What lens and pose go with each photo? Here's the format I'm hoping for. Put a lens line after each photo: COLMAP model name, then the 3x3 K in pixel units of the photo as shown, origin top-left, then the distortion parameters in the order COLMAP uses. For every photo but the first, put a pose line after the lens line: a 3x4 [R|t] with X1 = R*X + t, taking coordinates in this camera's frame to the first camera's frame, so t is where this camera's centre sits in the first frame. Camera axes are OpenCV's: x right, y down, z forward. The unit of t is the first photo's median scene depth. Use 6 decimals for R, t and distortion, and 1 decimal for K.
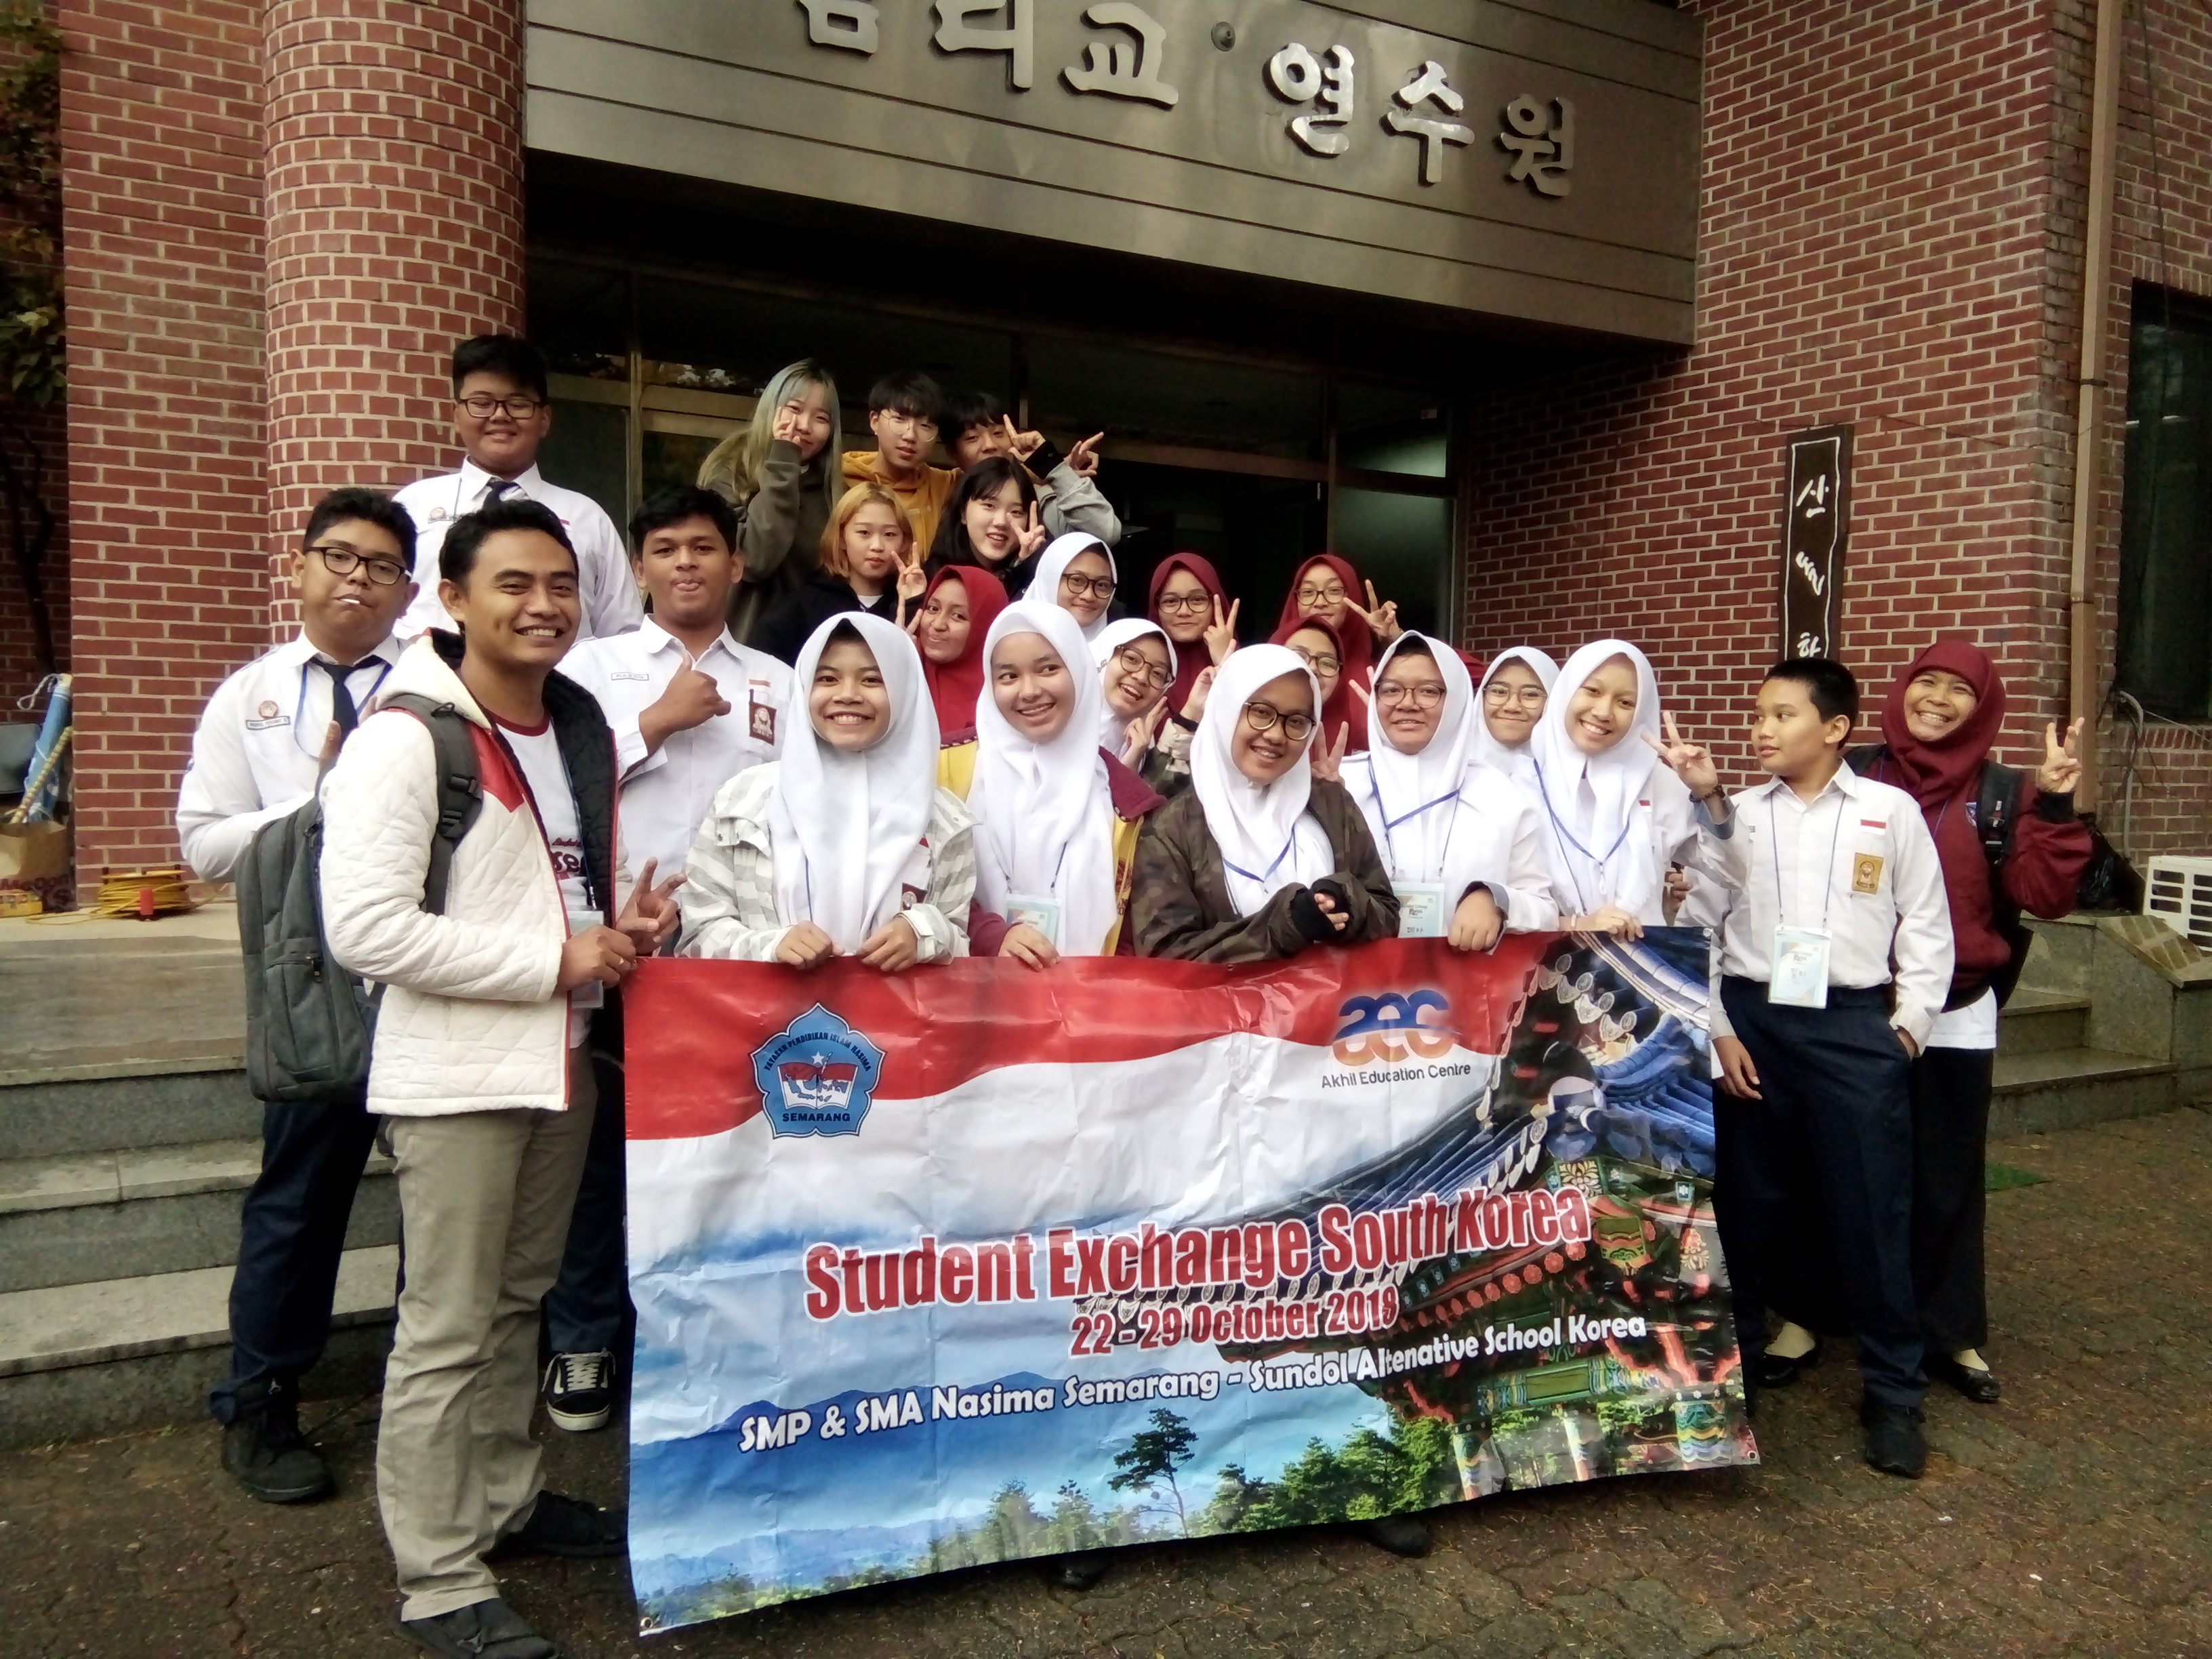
lens RADIAL K [[1793.8, 0, 1106.6], [0, 1793.8, 835.9], [0, 0, 1]] dist [0.040009, -0.025252]
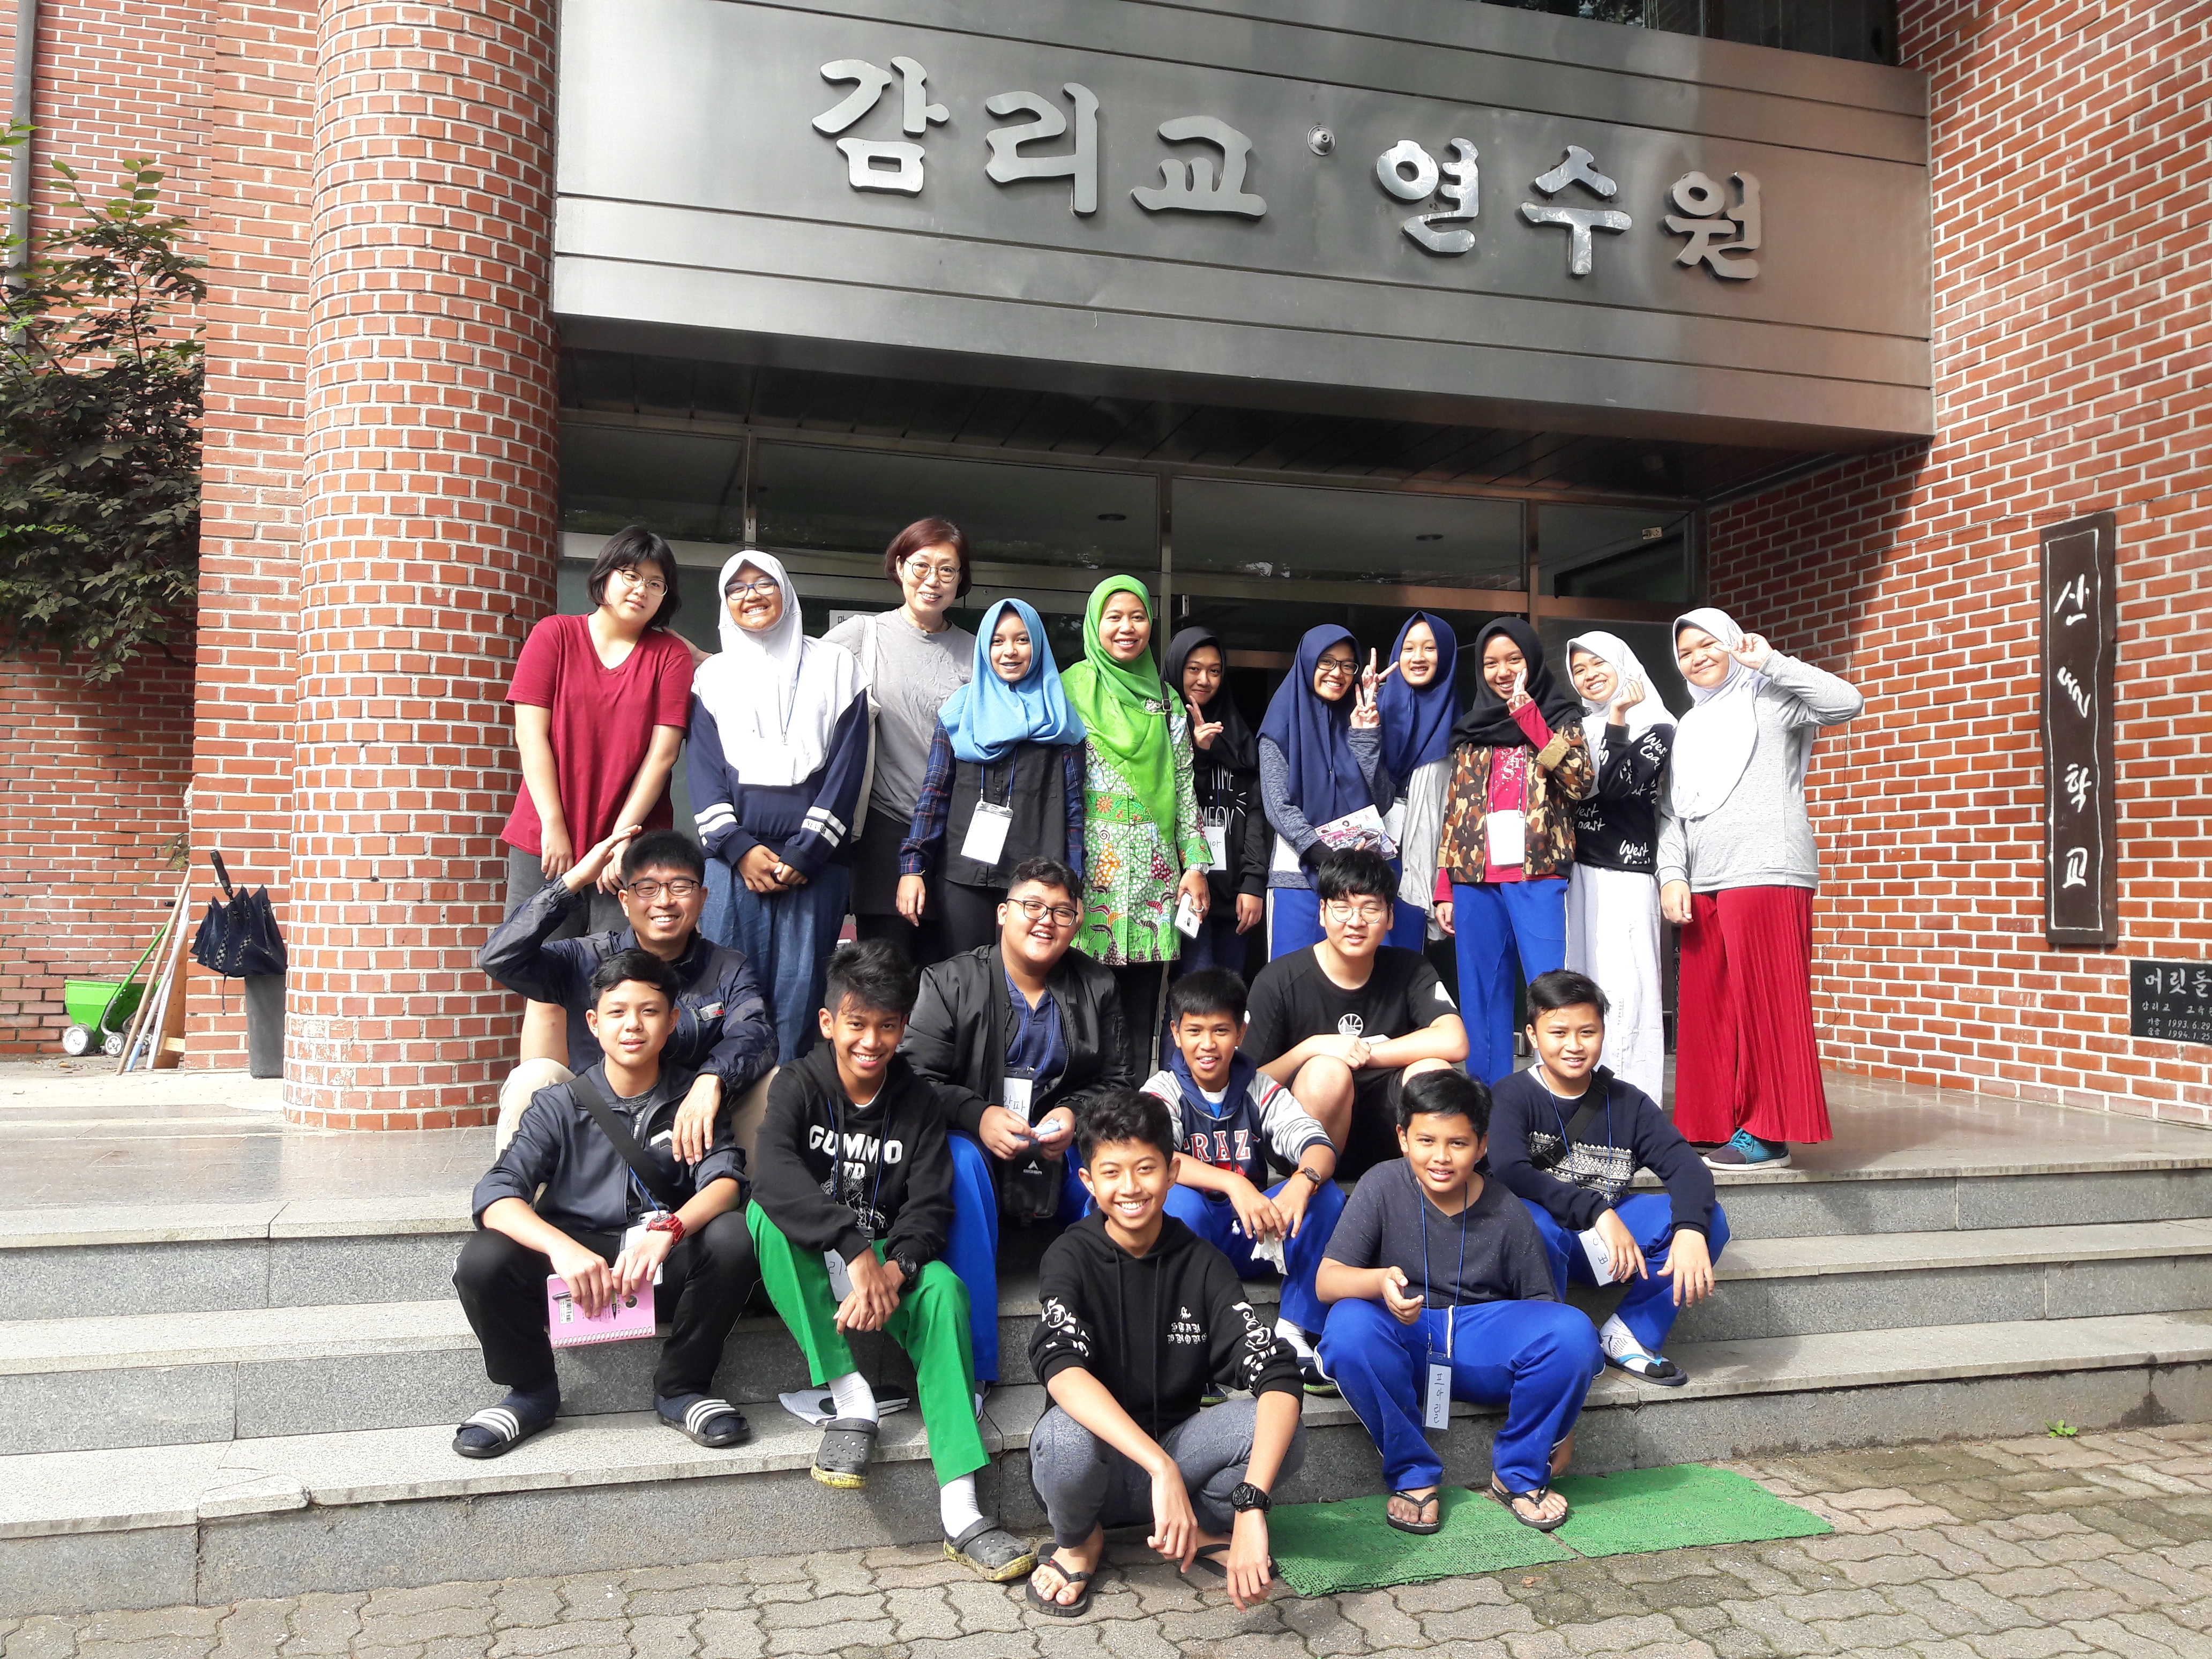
lens RADIAL K [[1828.0, 0, 1104.0], [0, 1828.0, 827.3], [0, 0, 1]] dist [0.004070, 0.000005]
pose [[0.971487, -0.018959, -0.236332, 0.161184], [-0.004270, 0.995237, -0.097390, -0.000760], [0.237053, 0.095623, 0.966779, 0.095379]]
